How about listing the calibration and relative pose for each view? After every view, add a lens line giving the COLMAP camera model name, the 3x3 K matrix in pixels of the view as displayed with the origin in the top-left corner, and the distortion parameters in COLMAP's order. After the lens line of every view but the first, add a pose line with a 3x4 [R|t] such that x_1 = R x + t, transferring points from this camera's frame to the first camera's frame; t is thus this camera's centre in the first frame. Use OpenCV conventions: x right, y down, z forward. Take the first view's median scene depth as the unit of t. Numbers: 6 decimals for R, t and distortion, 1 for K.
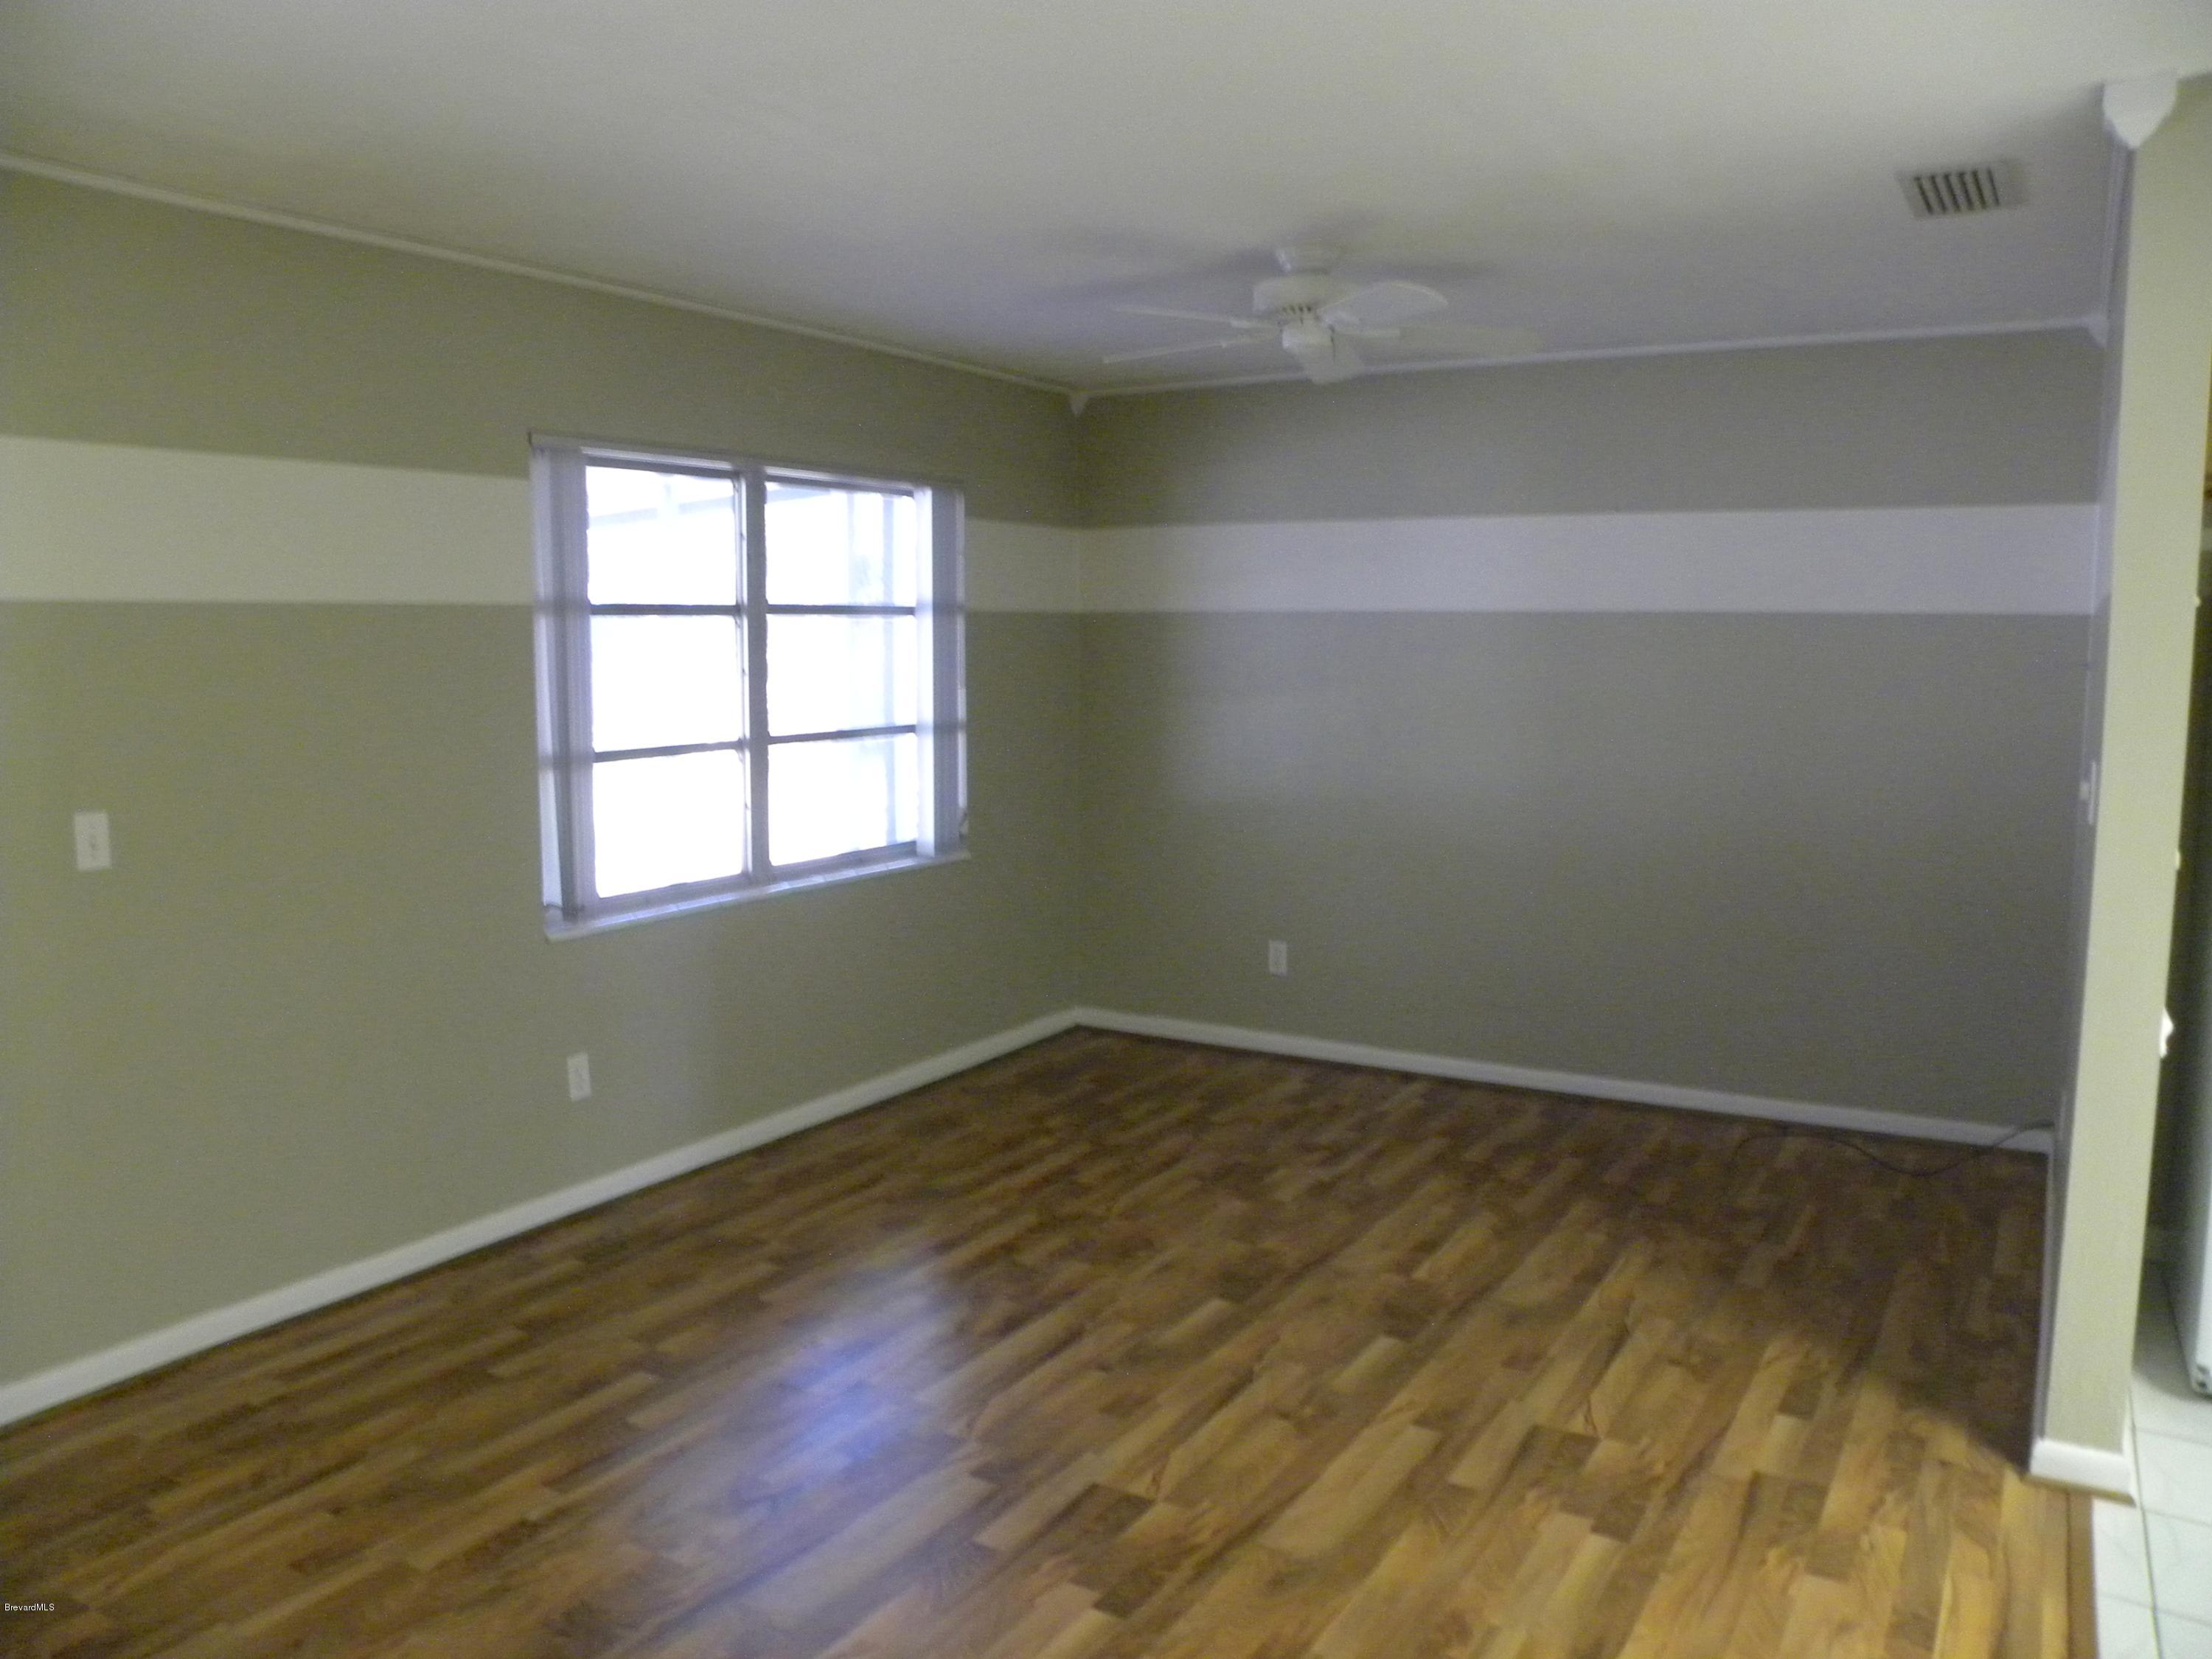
lens RADIAL K [[1673.2, 0, 1068.7], [0, 1673.2, 834.5], [0, 0, 1]] dist [-0.154754, 0.093068]
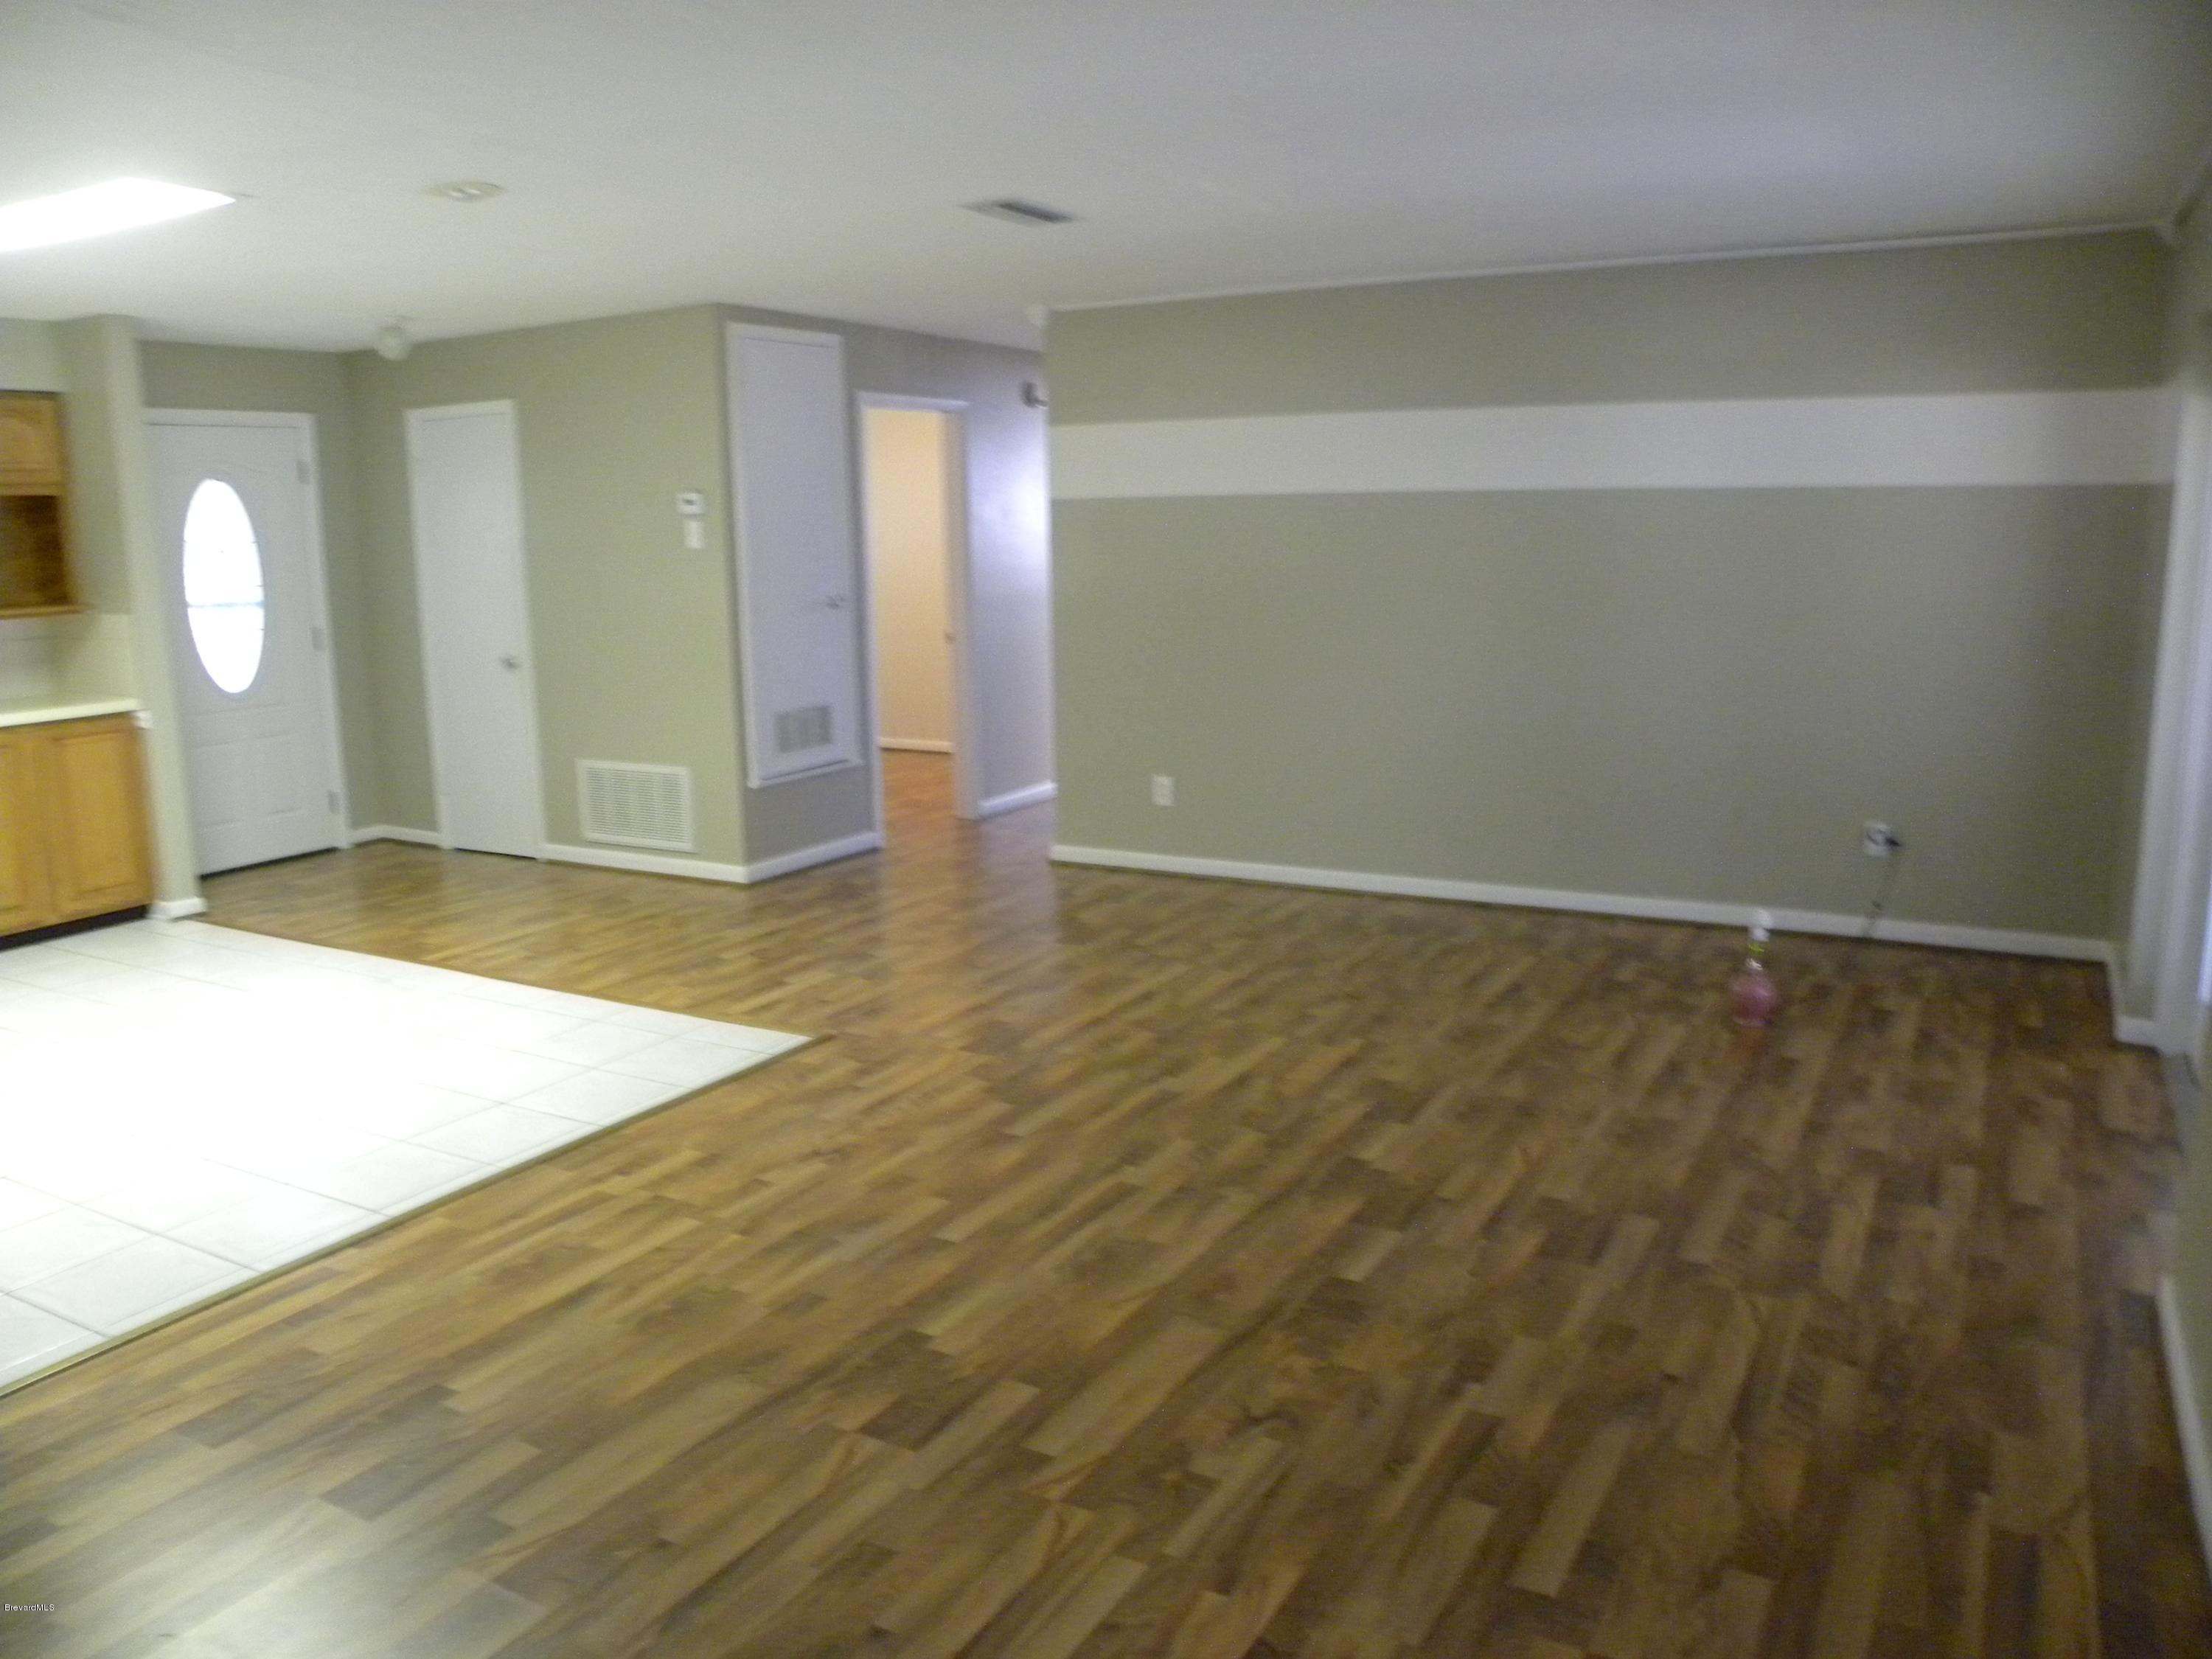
lens RADIAL K [[1673.2, 0, 1068.7], [0, 1673.2, 834.5], [0, 0, 1]] dist [-0.154754, 0.093068]
pose [[-0.999330, 0.027294, -0.024390, -0.049286], [0.018730, 0.953783, 0.299910, -0.182513], [0.031449, 0.299253, -0.953656, 1.534479]]
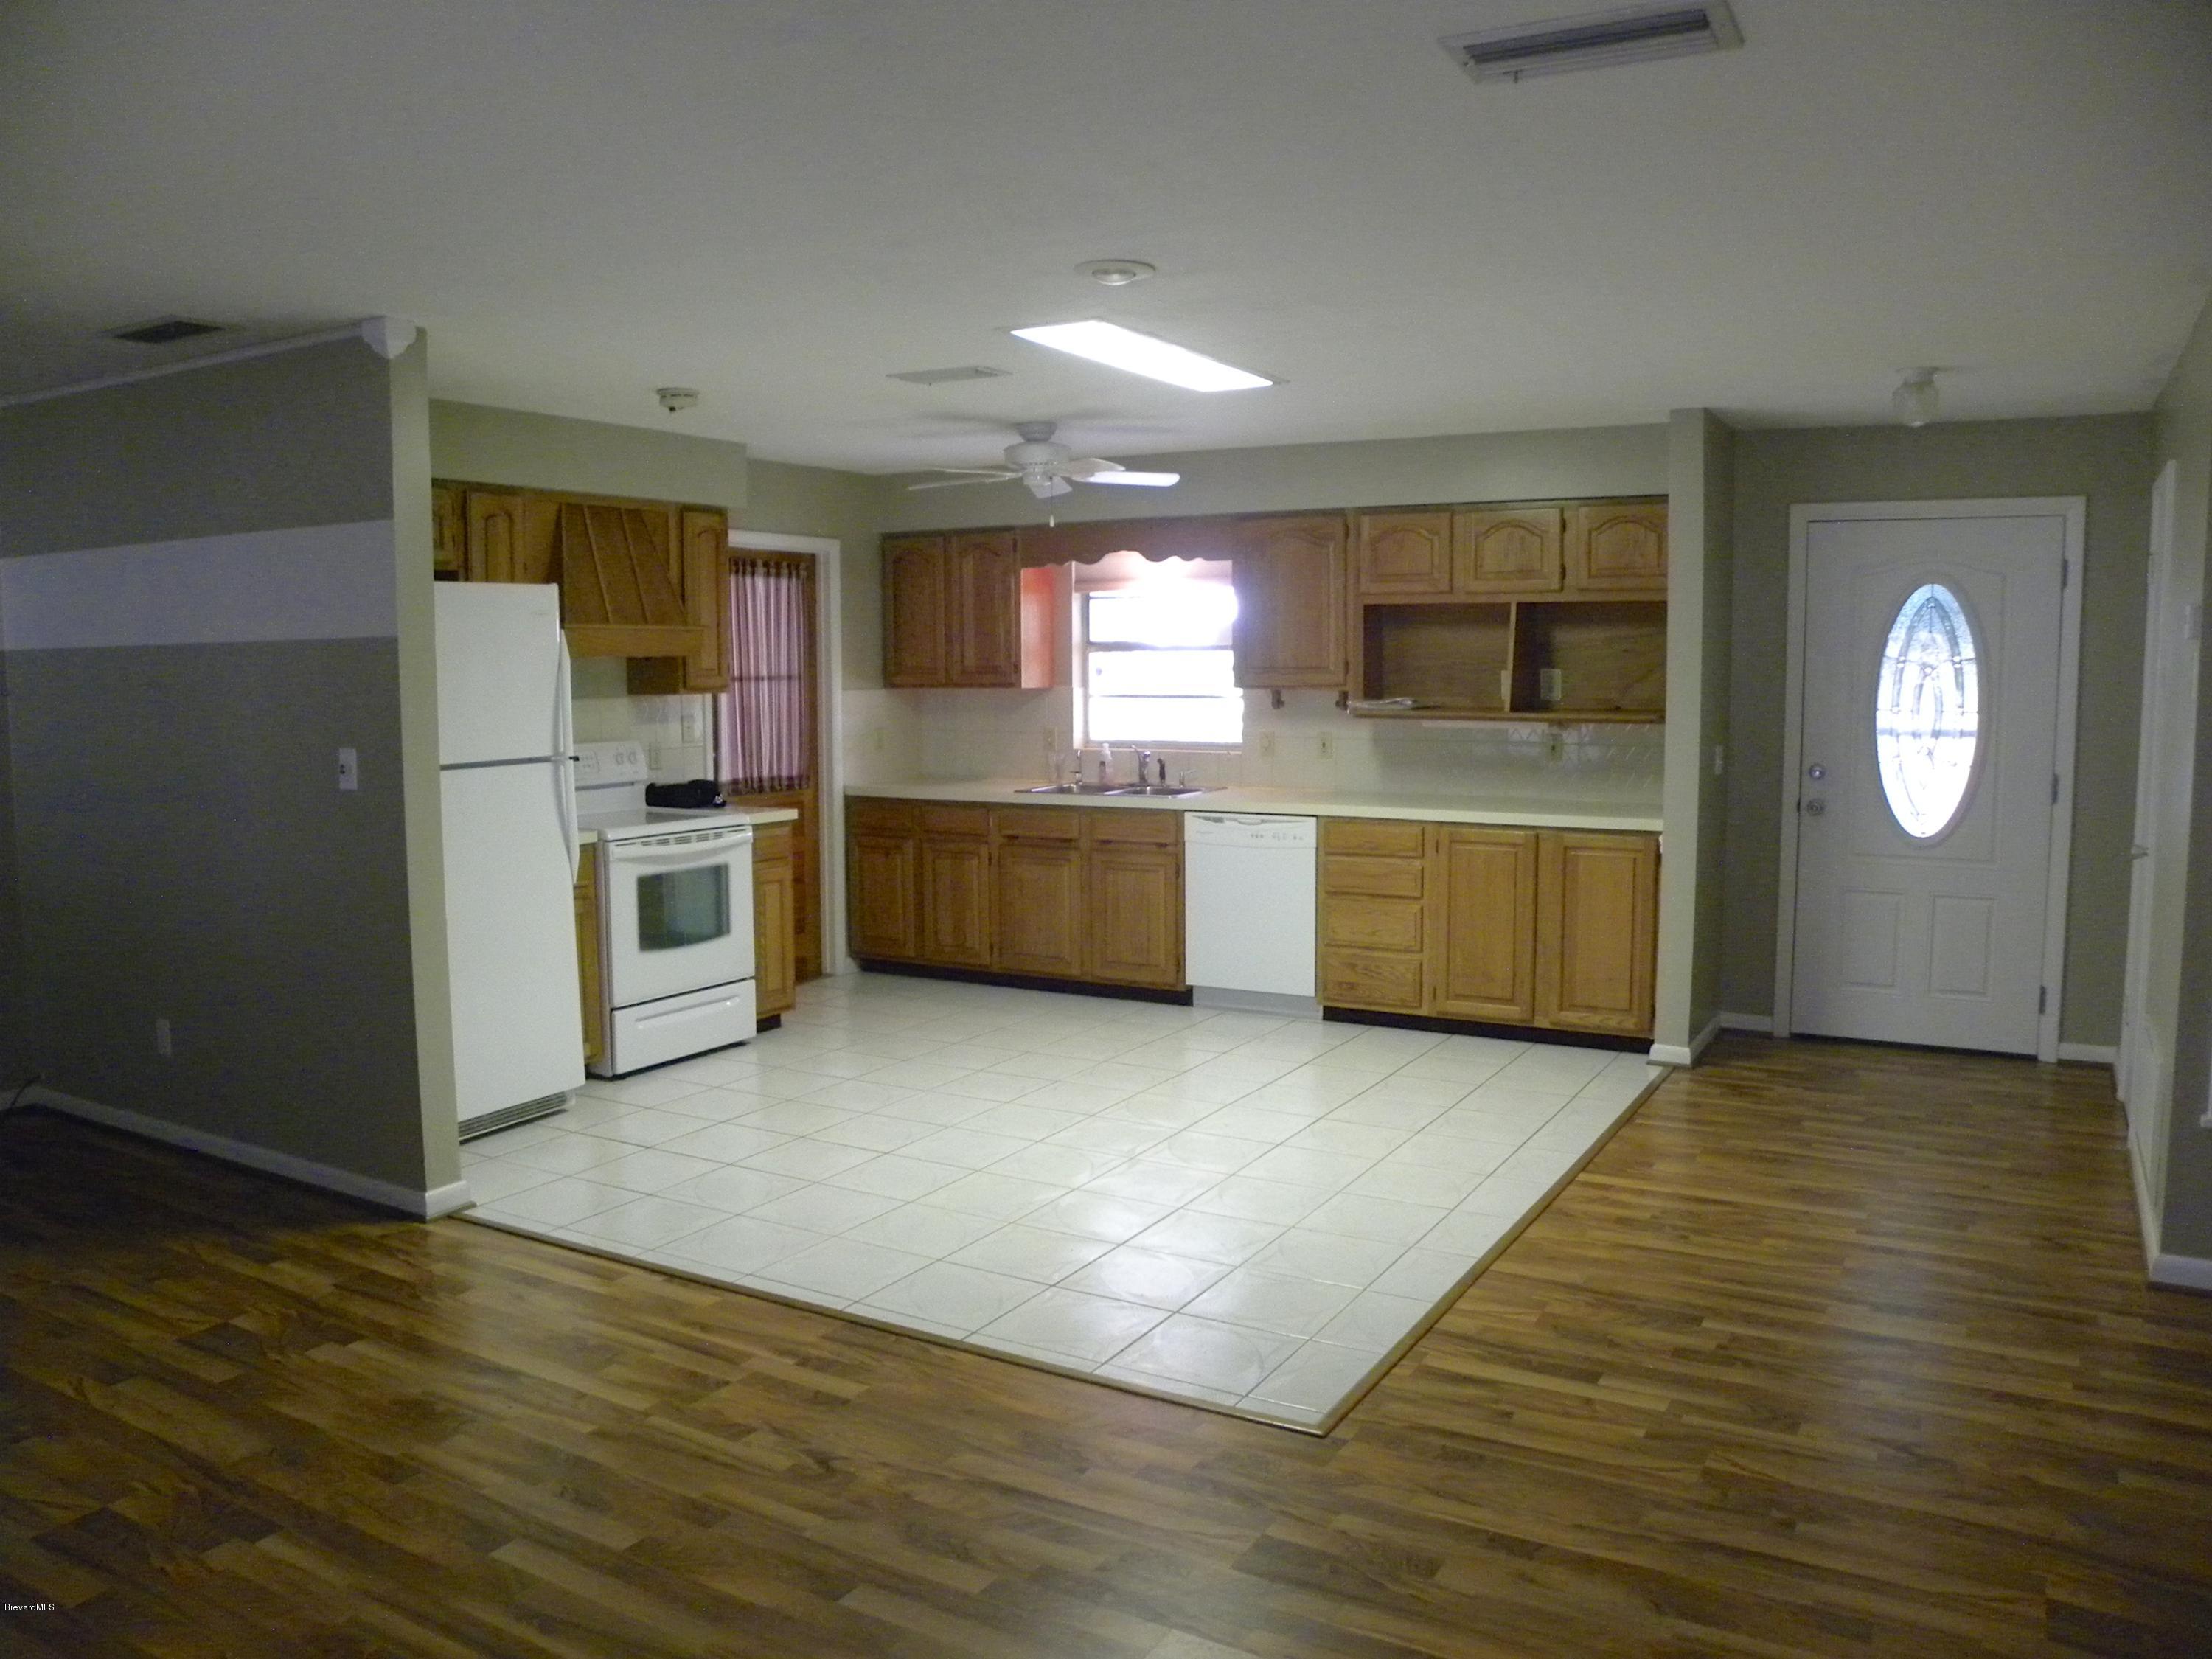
lens RADIAL K [[1672.8, 0, 1085.3], [0, 1672.8, 836.5], [0, 0, 1]] dist [-0.143207, 0.081588]
pose [[-0.024919, -0.102064, 0.994466, -0.767925], [0.122395, 0.986979, 0.104363, -0.033290], [-0.992169, 0.124318, -0.012103, 0.290424]]
